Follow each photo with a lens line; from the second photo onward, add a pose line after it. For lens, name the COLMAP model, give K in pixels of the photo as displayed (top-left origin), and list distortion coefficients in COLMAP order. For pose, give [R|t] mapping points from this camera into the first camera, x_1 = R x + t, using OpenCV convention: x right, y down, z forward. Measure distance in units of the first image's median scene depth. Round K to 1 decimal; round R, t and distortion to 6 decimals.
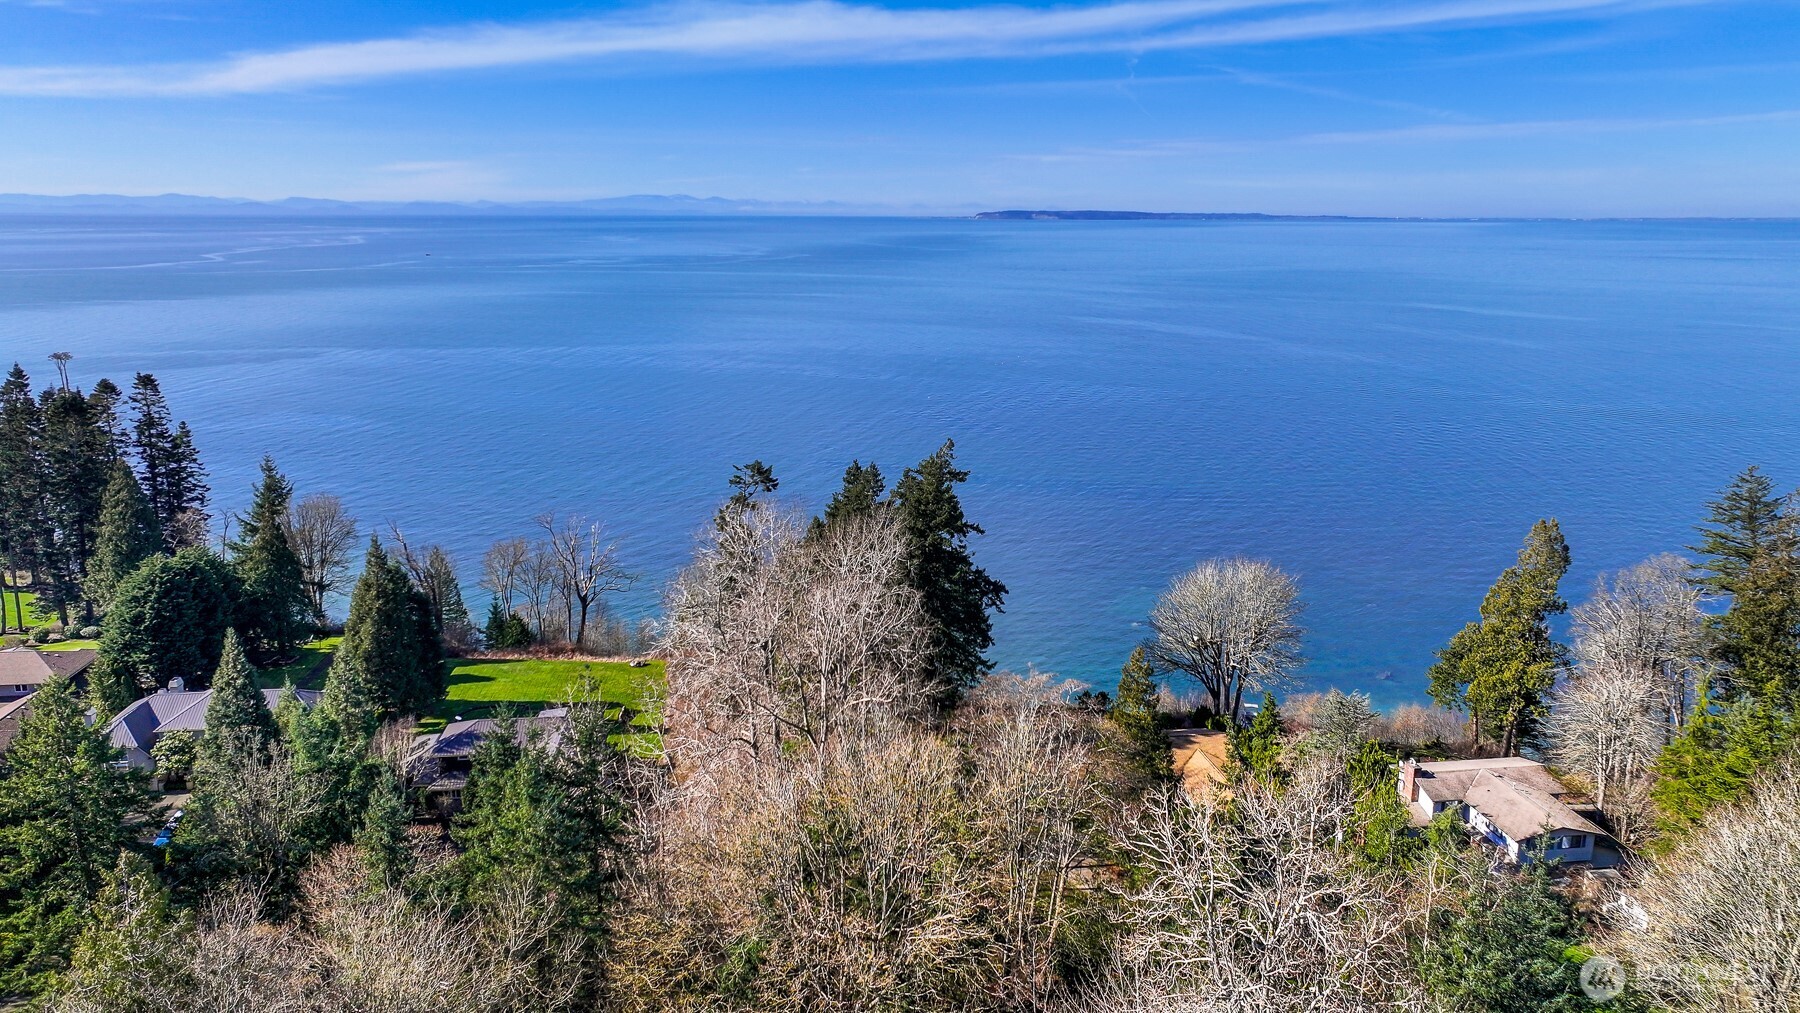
lens RADIAL K [[1246.3, 0, 906.1], [0, 1246.3, 501.4], [0, 0, 1]] dist [-0.007272, 0.006318]
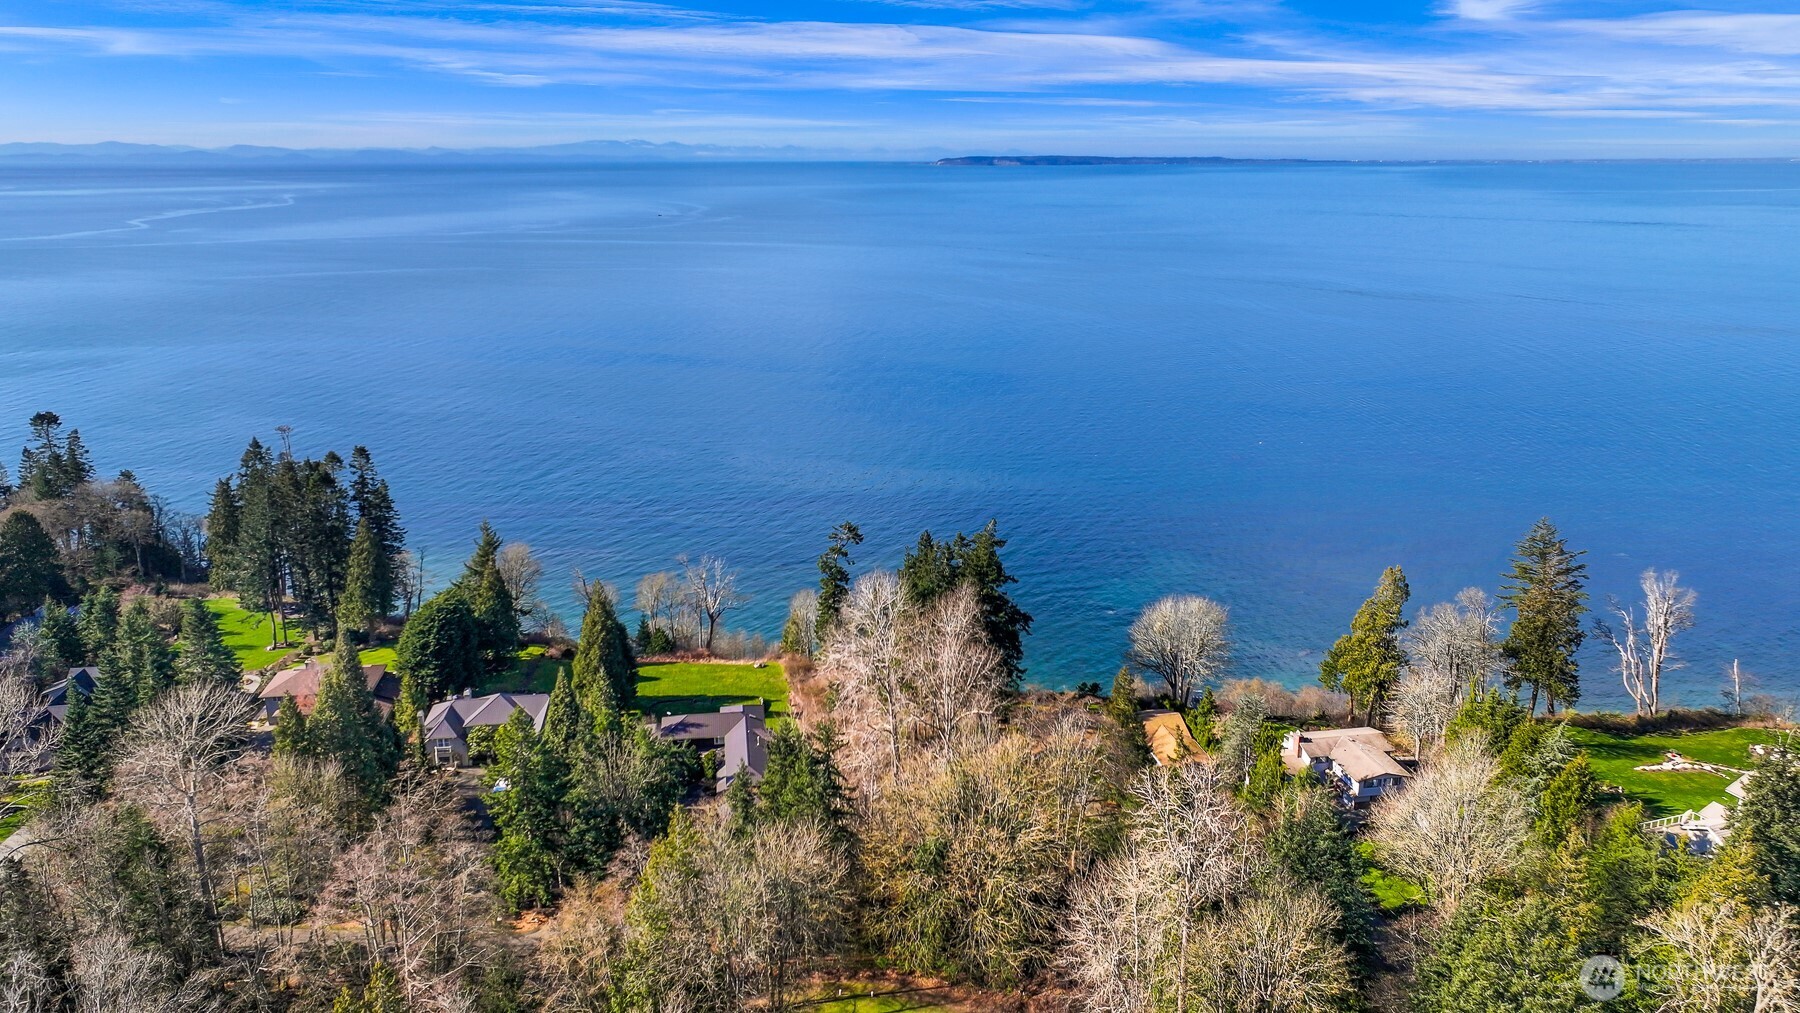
lens RADIAL K [[1246.3, 0, 903.4], [0, 1246.3, 510.5], [0, 0, 1]] dist [-0.007272, 0.006318]
pose [[0.999550, -0.013976, 0.026548, -0.109518], [0.012609, 0.998621, 0.050958, -0.134584], [-0.027224, -0.050601, 0.998348, -0.463420]]
